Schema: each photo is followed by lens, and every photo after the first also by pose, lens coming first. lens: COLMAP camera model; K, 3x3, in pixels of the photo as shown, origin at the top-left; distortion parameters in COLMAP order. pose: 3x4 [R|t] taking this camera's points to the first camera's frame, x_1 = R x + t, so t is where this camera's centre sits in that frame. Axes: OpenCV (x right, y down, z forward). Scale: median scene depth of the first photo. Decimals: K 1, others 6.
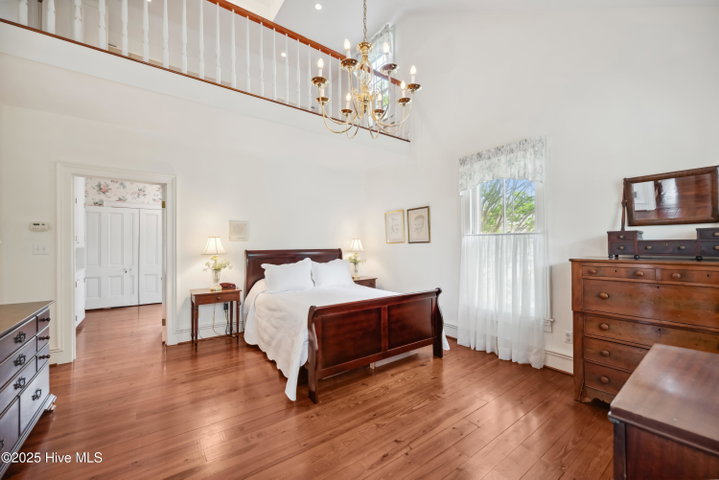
lens RADIAL K [[284.5, 0, 357.9], [0, 284.5, 240.4], [0, 0, 1]] dist [-0.001565, 0.000212]
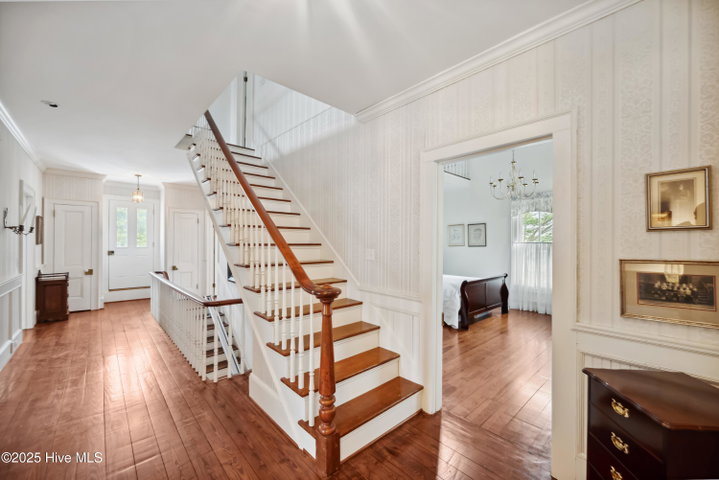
lens RADIAL K [[284.5, 0, 360.3], [0, 284.5, 242.9], [0, 0, 1]] dist [-0.001565, 0.000212]
pose [[0.993165, 0.012734, 0.116023, -0.775962], [-0.014336, 0.999813, 0.012977, -0.029230], [-0.115836, -0.014552, 0.993162, -0.591735]]
